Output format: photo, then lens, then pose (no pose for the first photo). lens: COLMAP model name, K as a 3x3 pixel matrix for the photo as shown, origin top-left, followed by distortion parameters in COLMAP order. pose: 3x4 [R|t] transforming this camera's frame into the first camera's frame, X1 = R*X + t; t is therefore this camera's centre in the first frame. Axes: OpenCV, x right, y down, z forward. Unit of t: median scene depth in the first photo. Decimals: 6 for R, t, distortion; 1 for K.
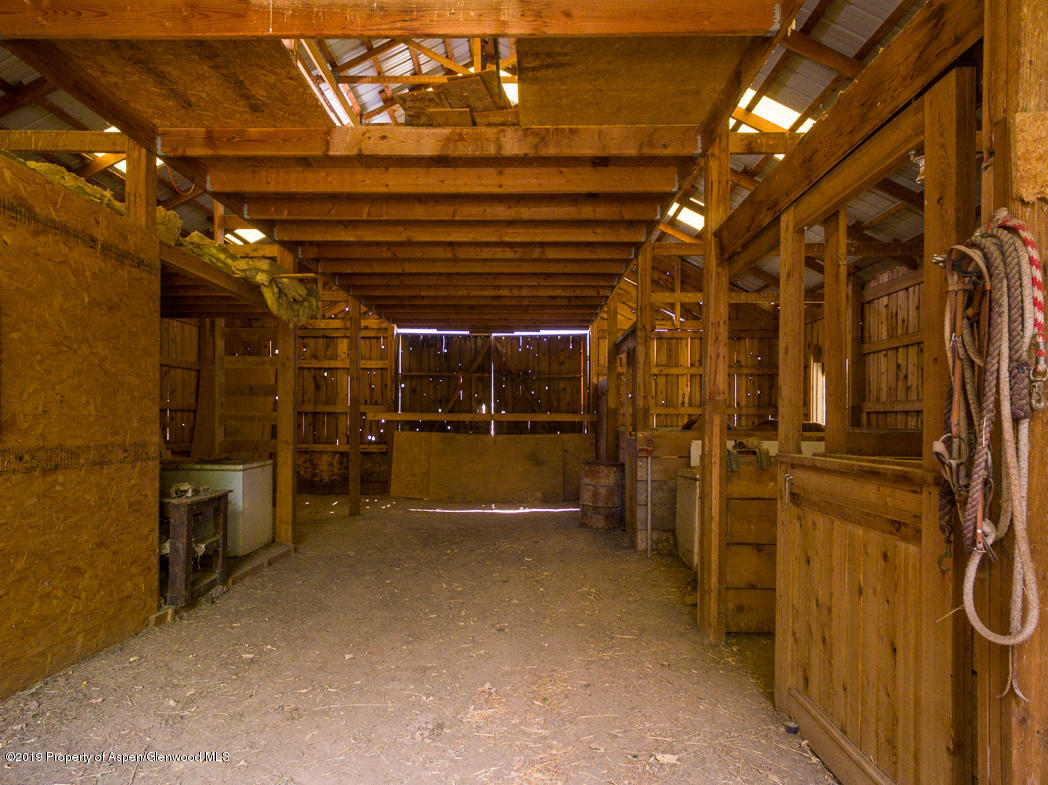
lens RADIAL K [[613.6, 0, 522.5], [0, 613.6, 396.6], [0, 0, 1]] dist [0.000274, 0.000530]
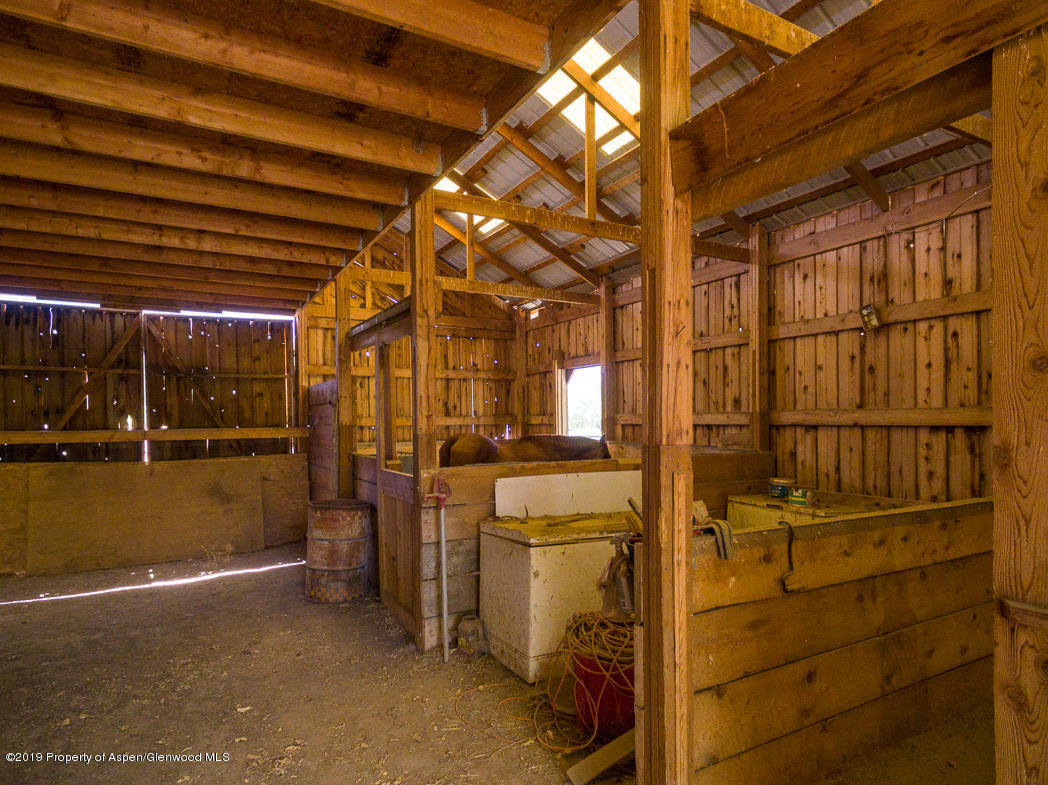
lens RADIAL K [[613.6, 0, 538.7], [0, 613.6, 422.8], [0, 0, 1]] dist [0.000274, 0.000530]
pose [[0.859440, -0.014660, 0.511027, -0.022704], [-0.008314, 0.999056, 0.042643, -0.012759], [-0.511169, -0.040897, 0.858506, 0.208468]]
